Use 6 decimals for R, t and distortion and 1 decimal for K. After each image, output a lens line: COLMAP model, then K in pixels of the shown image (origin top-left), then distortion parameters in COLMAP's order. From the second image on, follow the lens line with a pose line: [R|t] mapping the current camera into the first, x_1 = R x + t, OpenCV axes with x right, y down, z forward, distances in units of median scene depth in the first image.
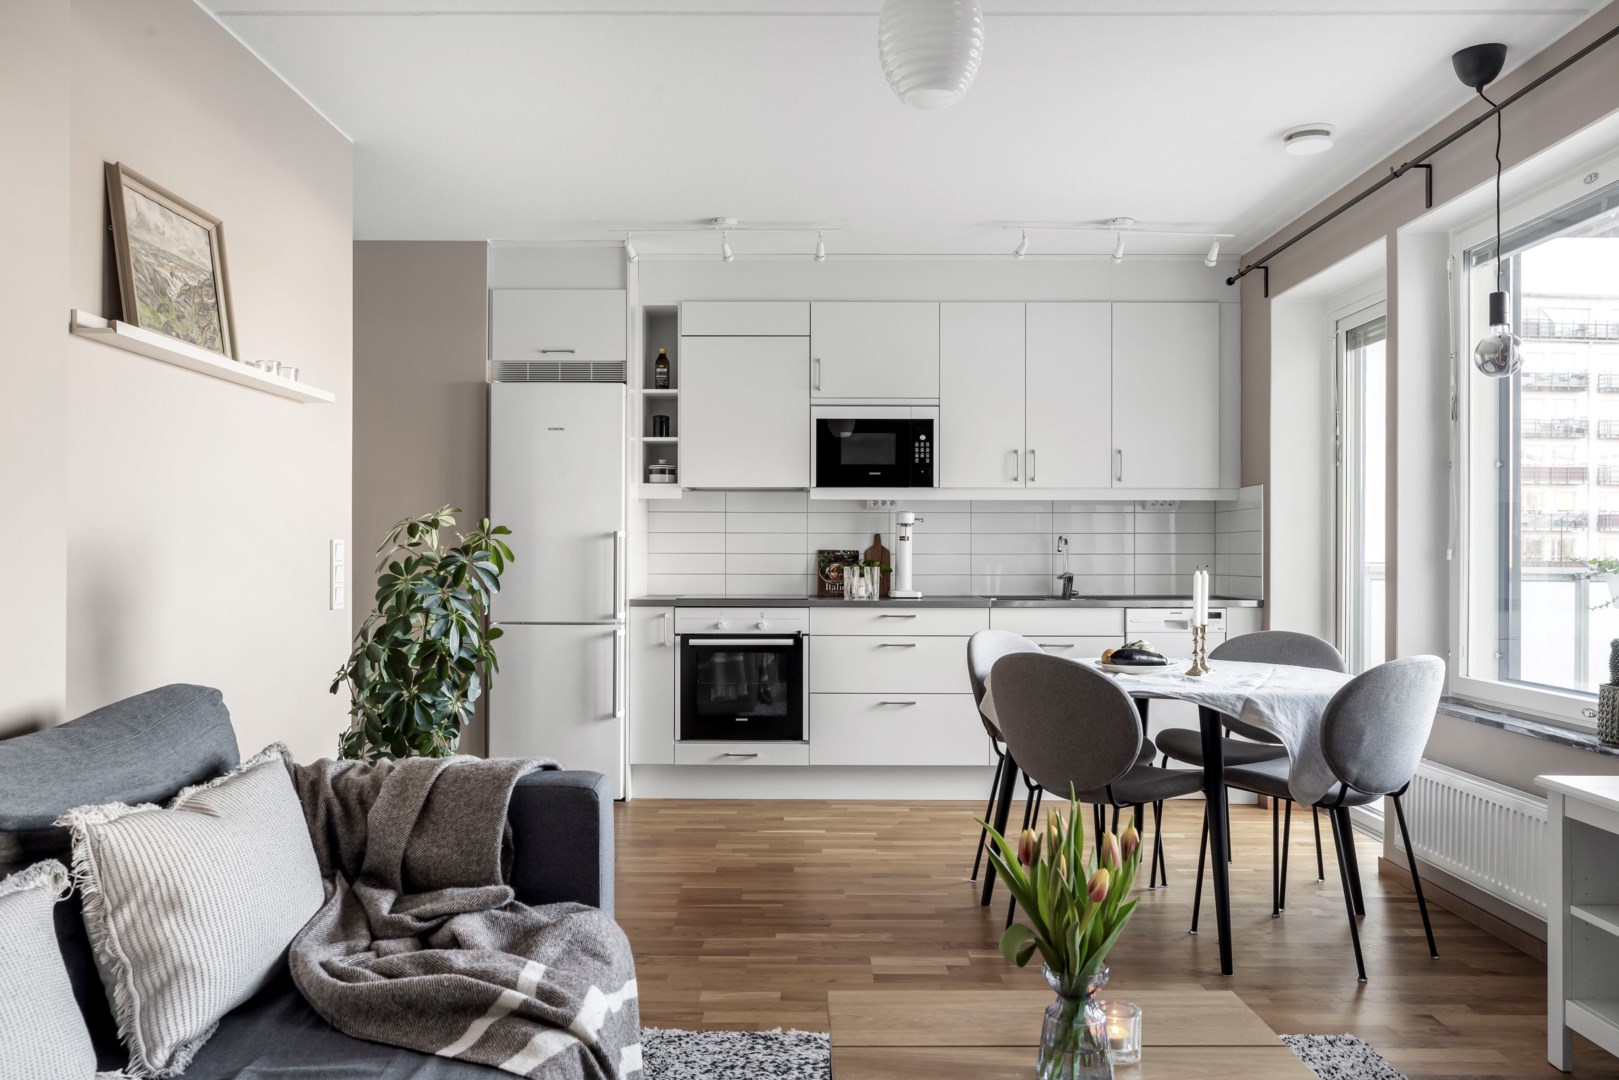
lens RADIAL K [[1197.2, 0, 807.6], [0, 1197.2, 549.3], [0, 0, 1]] dist [-0.005300, 0.002720]
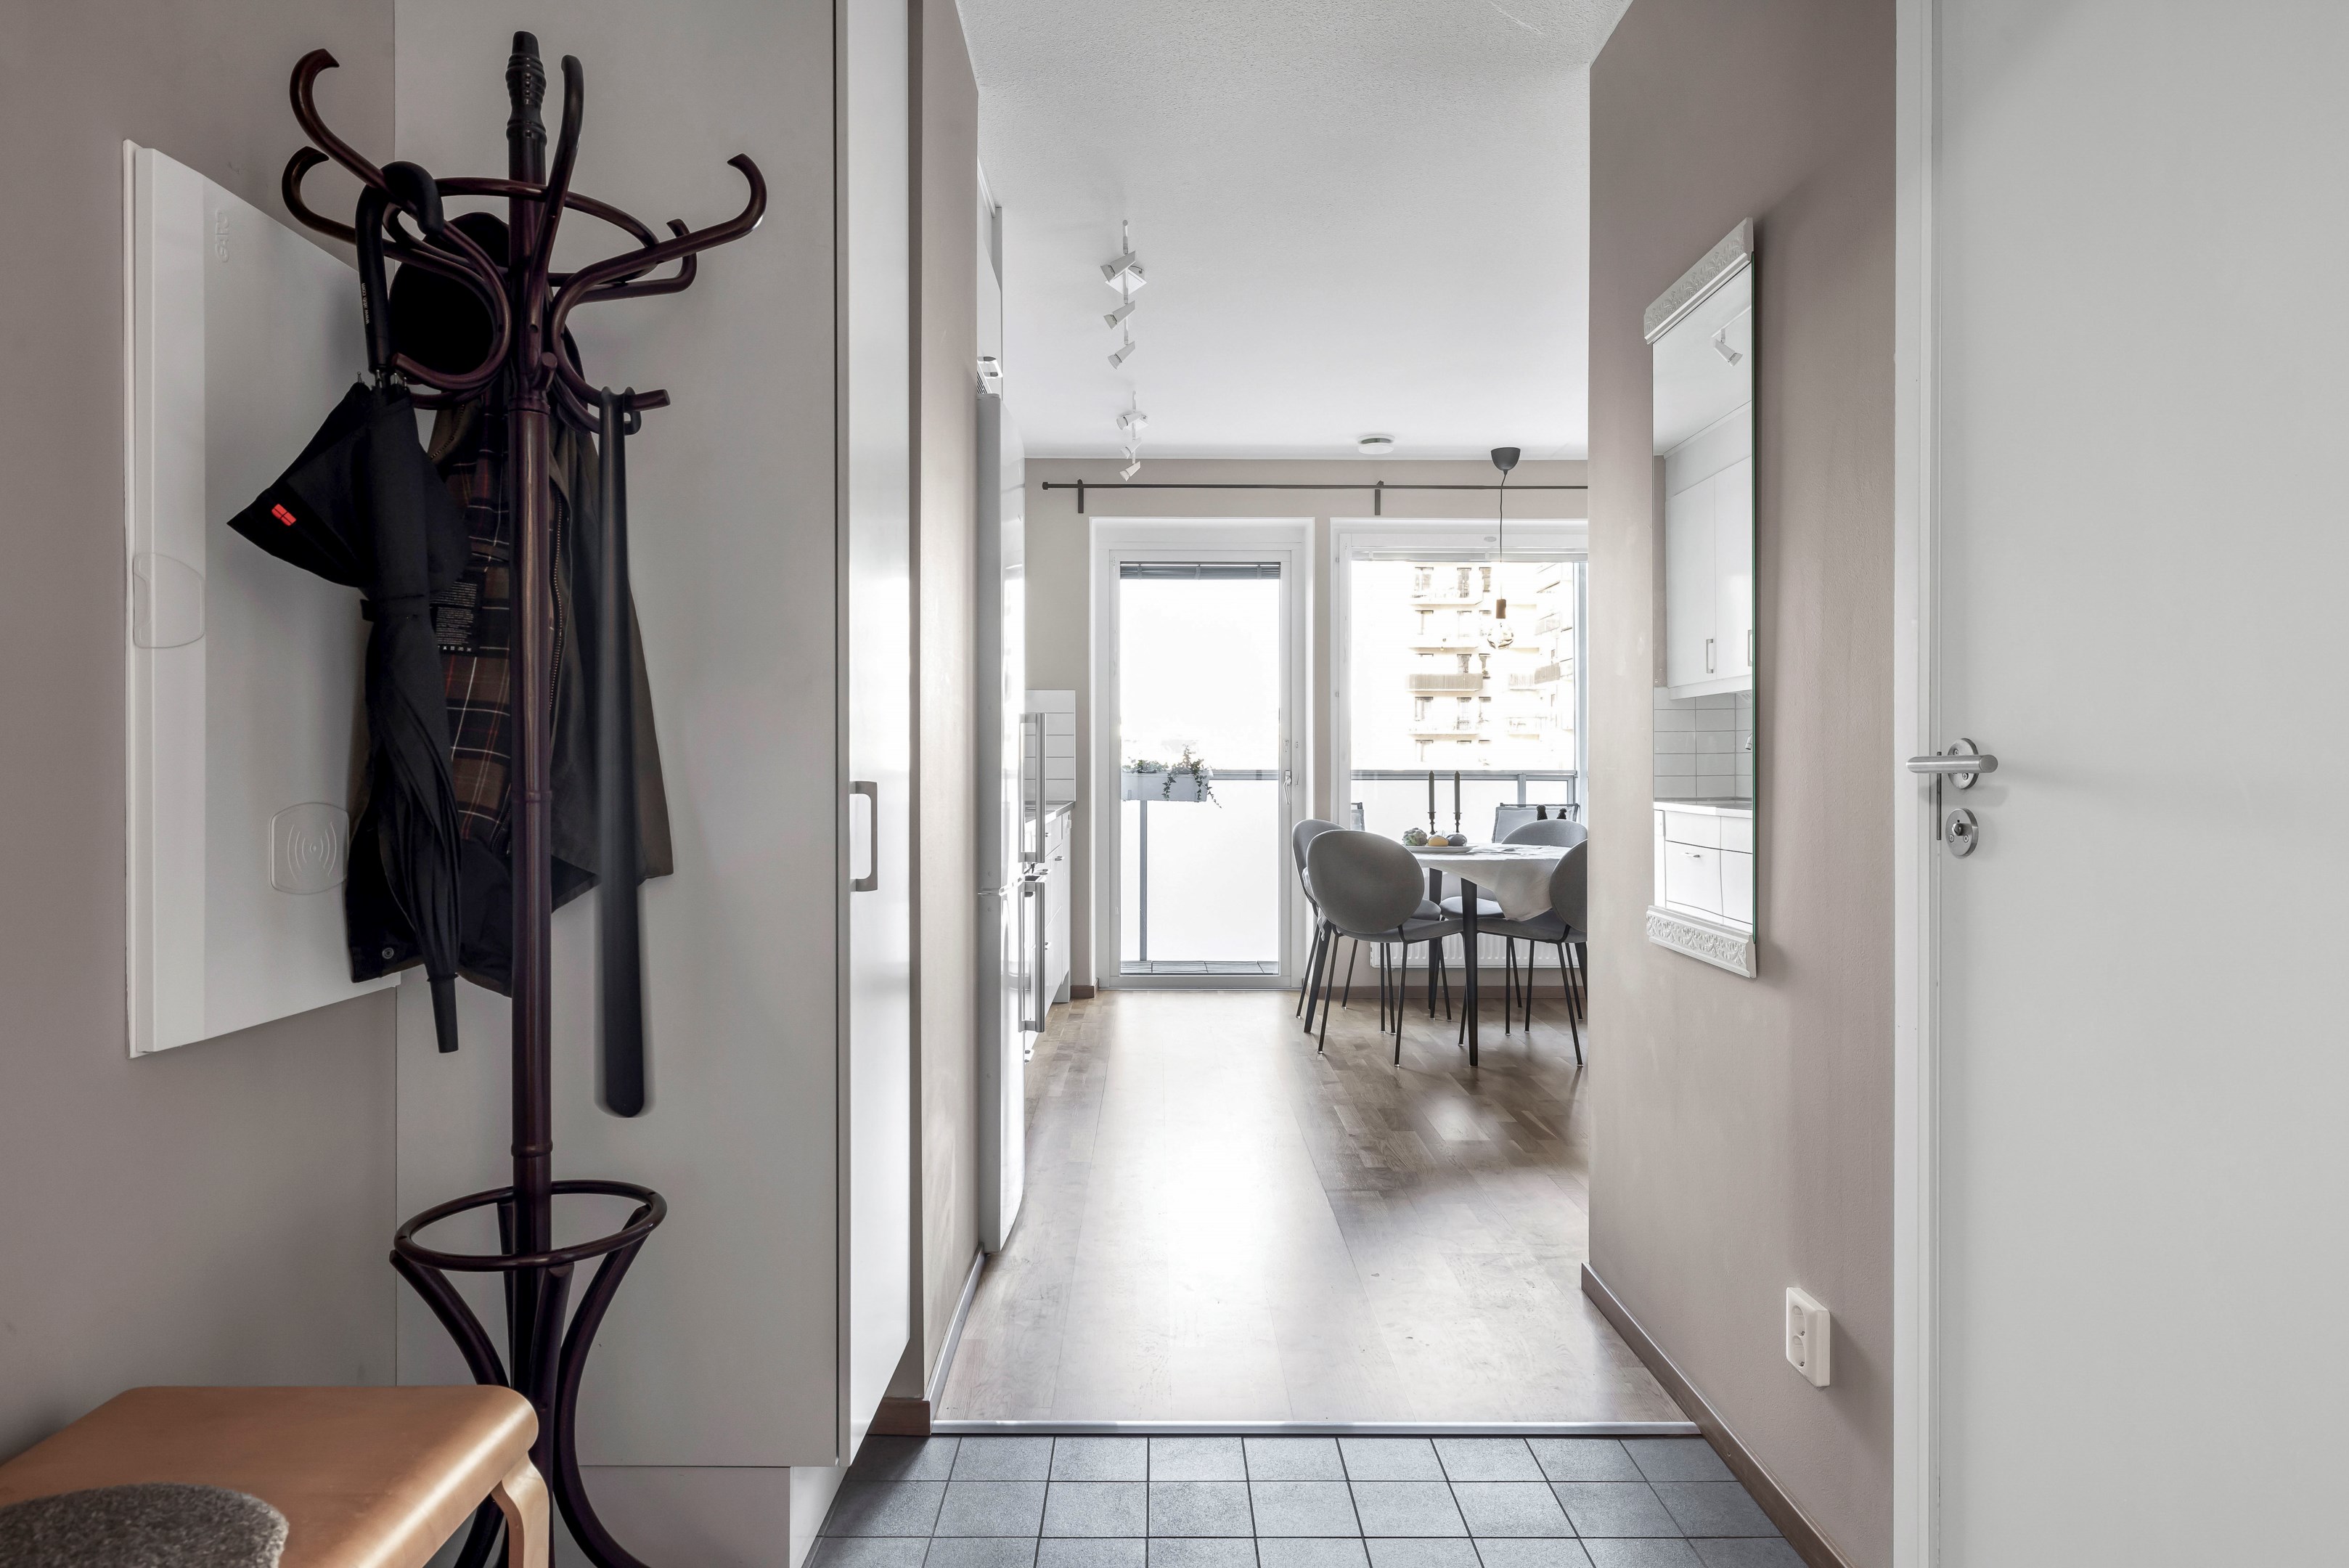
lens RADIAL K [[1368.5, 0, 1165.7], [0, 1368.5, 772.7], [0, 0, 1]] dist [0.000485, -0.000645]
pose [[-0.009827, -0.006709, 0.999929, -0.792620], [-0.005155, 0.999965, 0.006658, 0.008379], [-0.999938, -0.005089, -0.009861, 0.902174]]
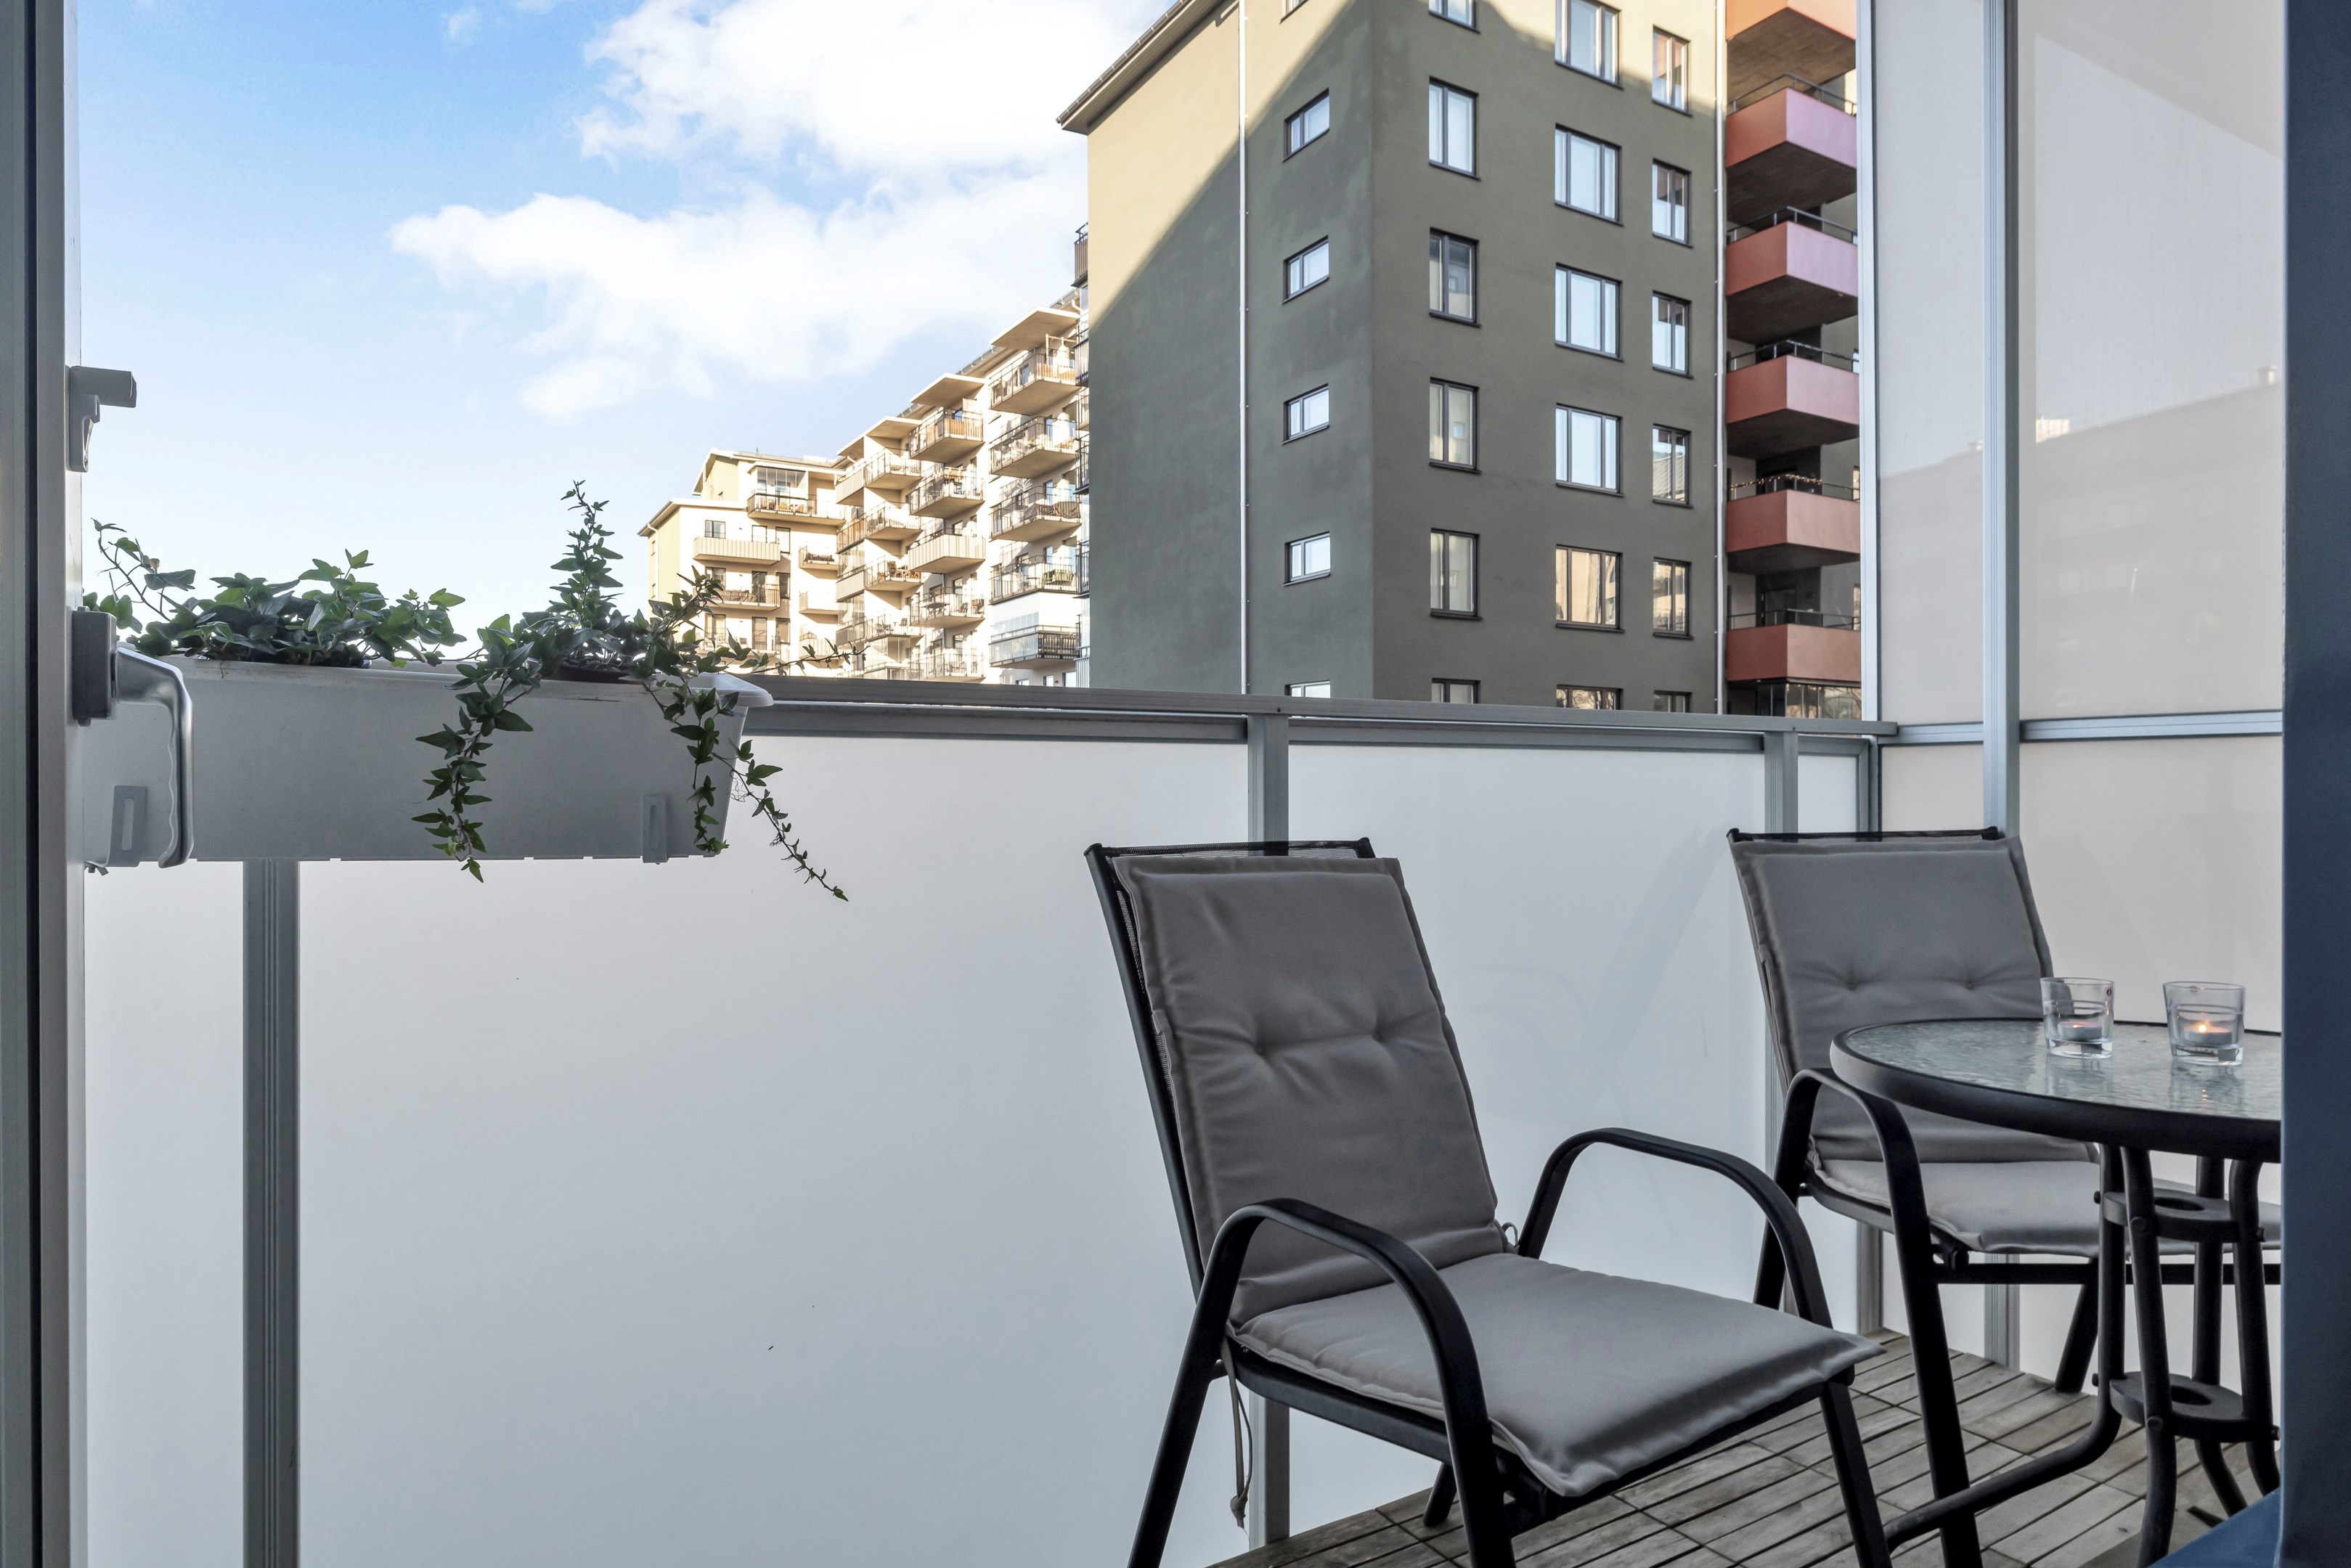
lens RADIAL K [[1331.1, 0, 1167.4], [0, 1331.1, 773.9], [0, 0, 1]] dist [0.001339, -0.000026]
pose [[-0.512549, 0.004906, 0.858644, 0.395753], [-0.005027, 0.999949, -0.008714, 0.035614], [-0.858643, -0.008783, -0.512498, 0.897907]]
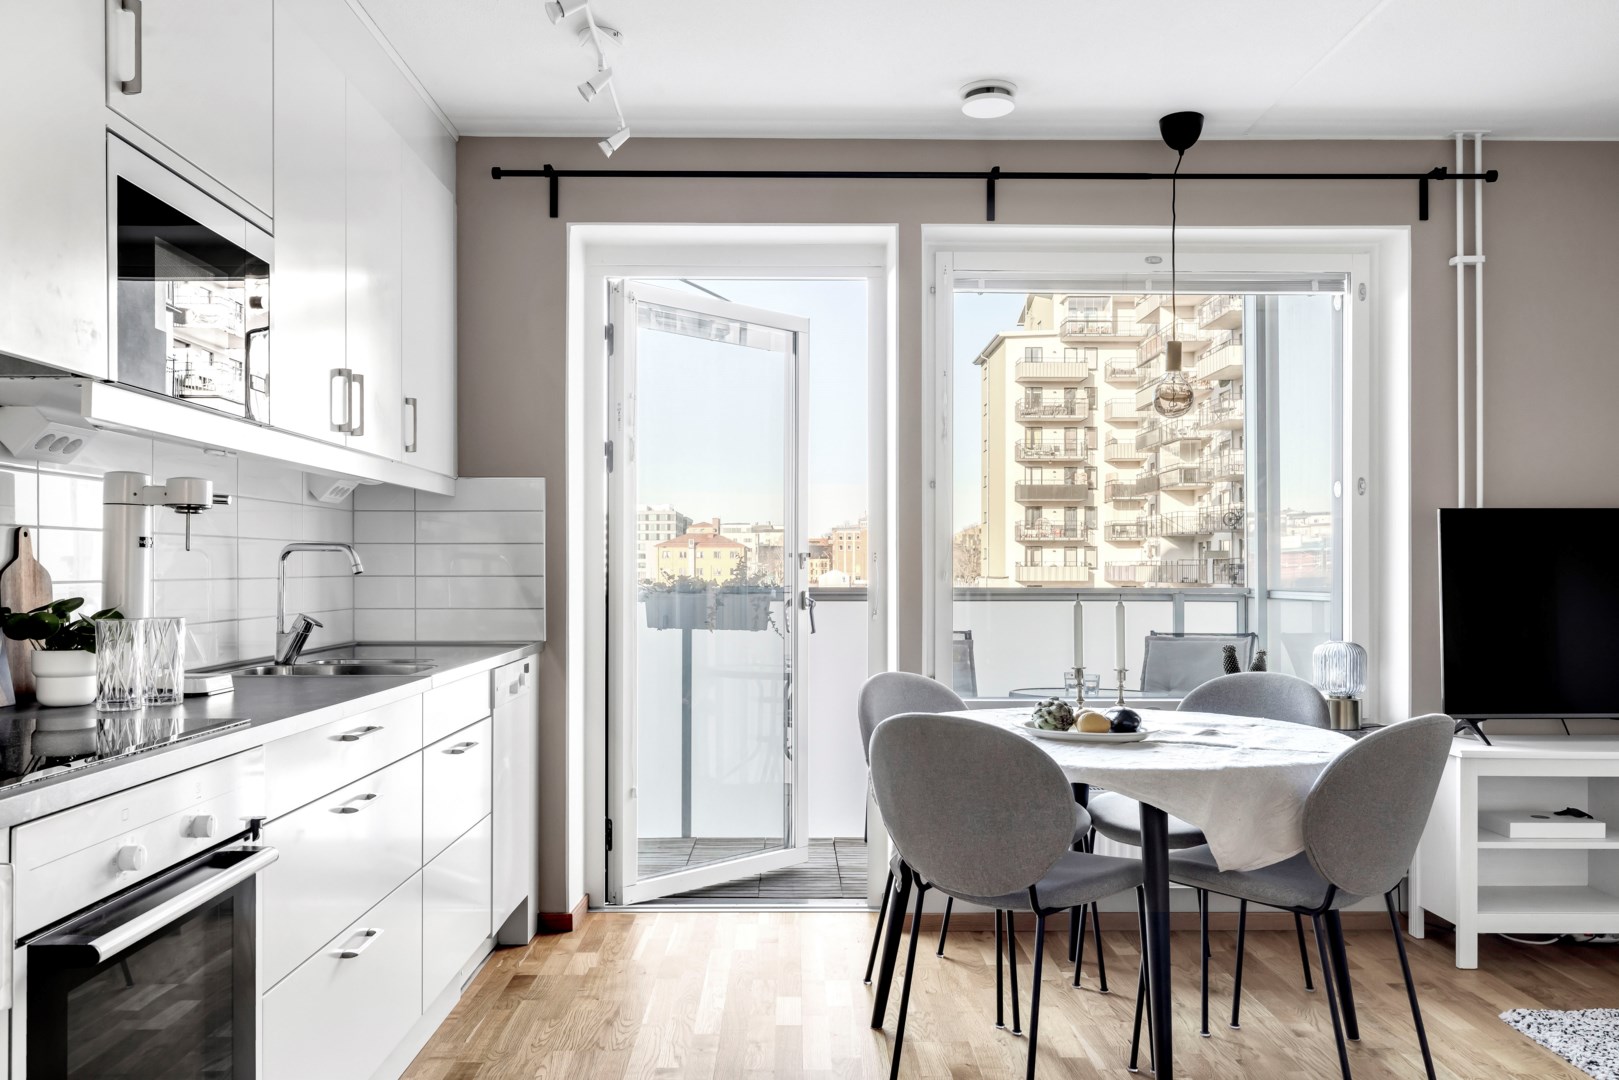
lens RADIAL K [[1228.1, 0, 805.7], [0, 1228.1, 566.7], [0, 0, 1]] dist [-0.002654, 0.008644]
pose [[-0.013463, -0.000081, 0.999909, -0.338961], [-0.005826, 0.999983, 0.000003, -0.002535], [-0.999892, -0.005825, -0.013464, 0.827341]]
